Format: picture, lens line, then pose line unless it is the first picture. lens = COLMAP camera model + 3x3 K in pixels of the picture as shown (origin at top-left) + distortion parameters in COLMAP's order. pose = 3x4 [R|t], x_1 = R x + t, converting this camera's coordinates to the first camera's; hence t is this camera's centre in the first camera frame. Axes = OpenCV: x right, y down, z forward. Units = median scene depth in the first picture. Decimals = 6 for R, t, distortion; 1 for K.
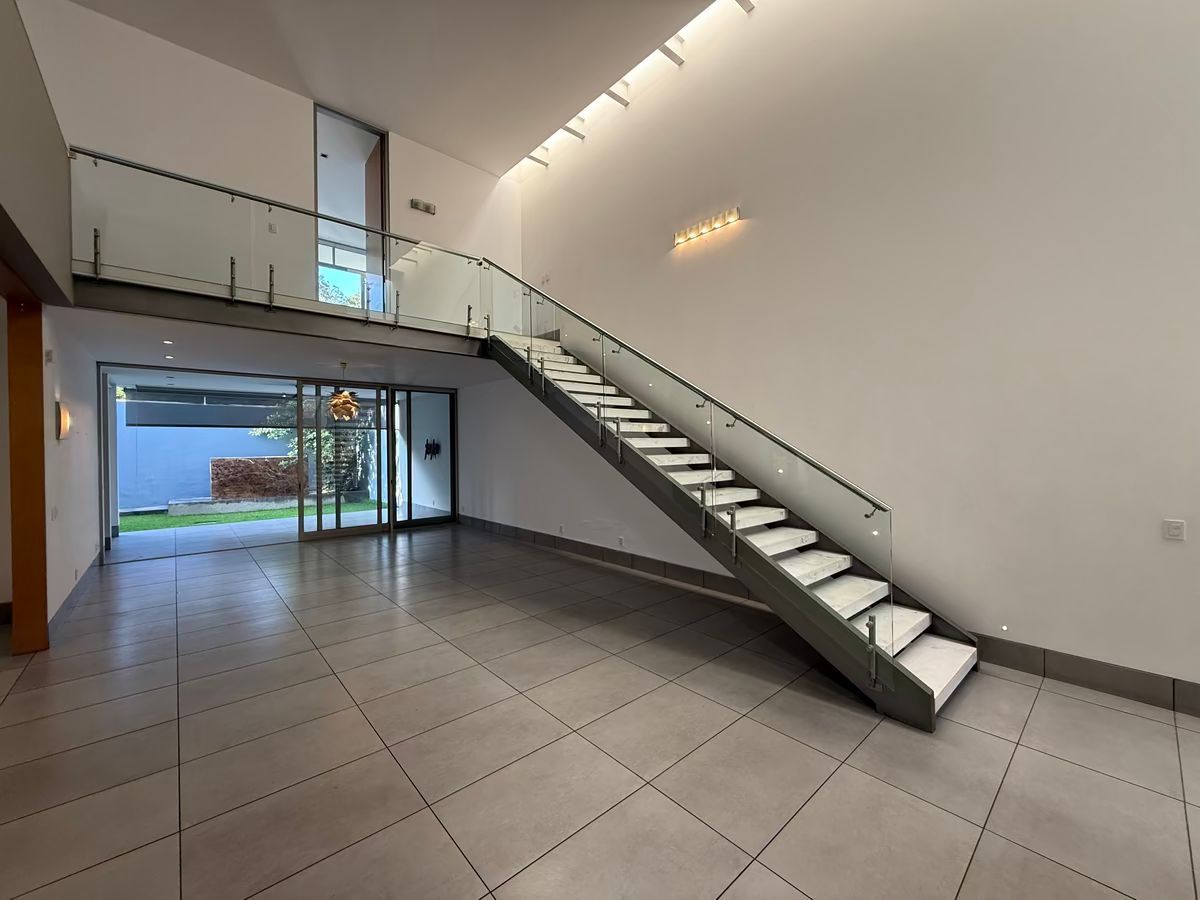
lens RADIAL K [[479.4, 0, 599.7], [0, 479.4, 447.4], [0, 0, 1]] dist [0.000982, 0.000102]
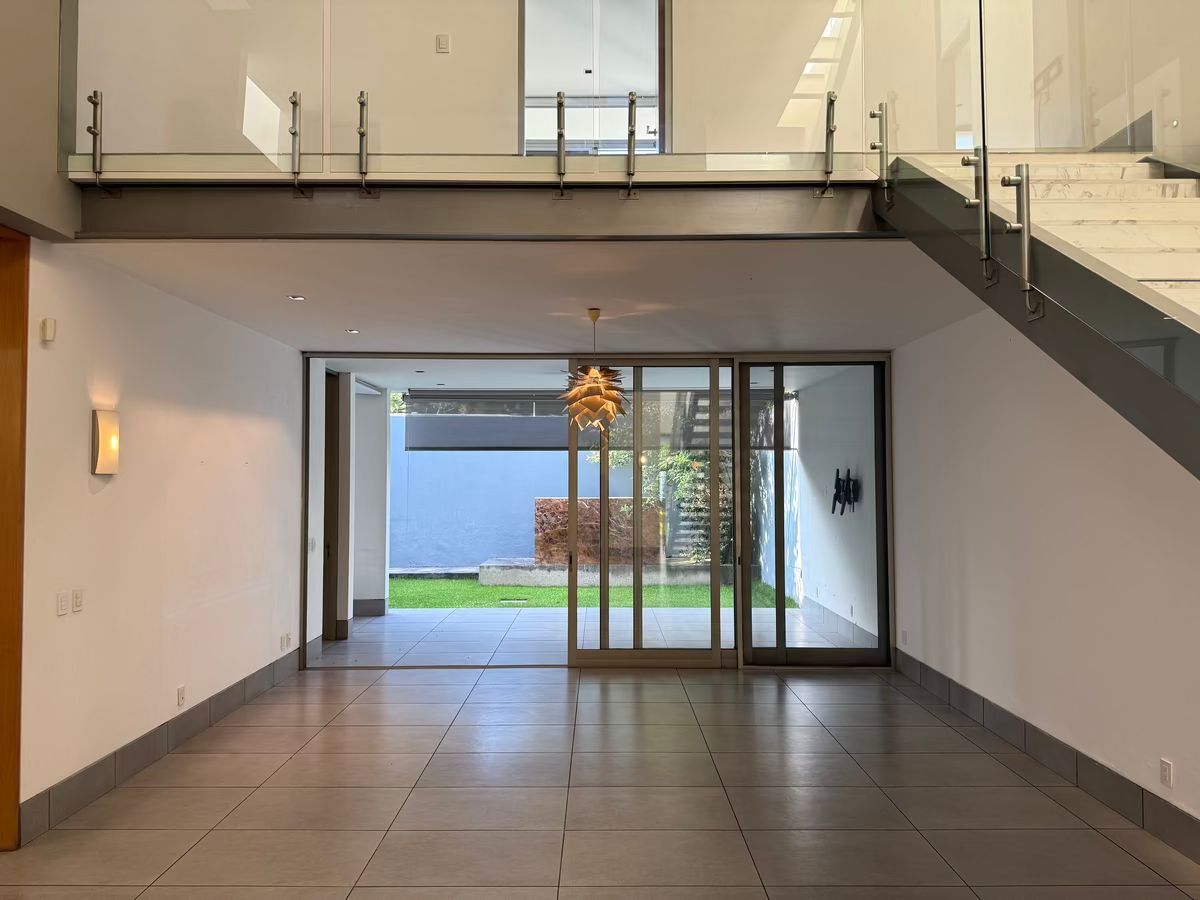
lens RADIAL K [[840.5, 0, 598.2], [0, 840.5, 456.9], [0, 0, 1]] dist [0.023007, -0.021533]
pose [[0.745921, -0.008613, -0.665979, 0.006970], [-0.009551, 0.999675, -0.023626, -0.009364], [0.665966, 0.023984, 0.745596, 0.298300]]
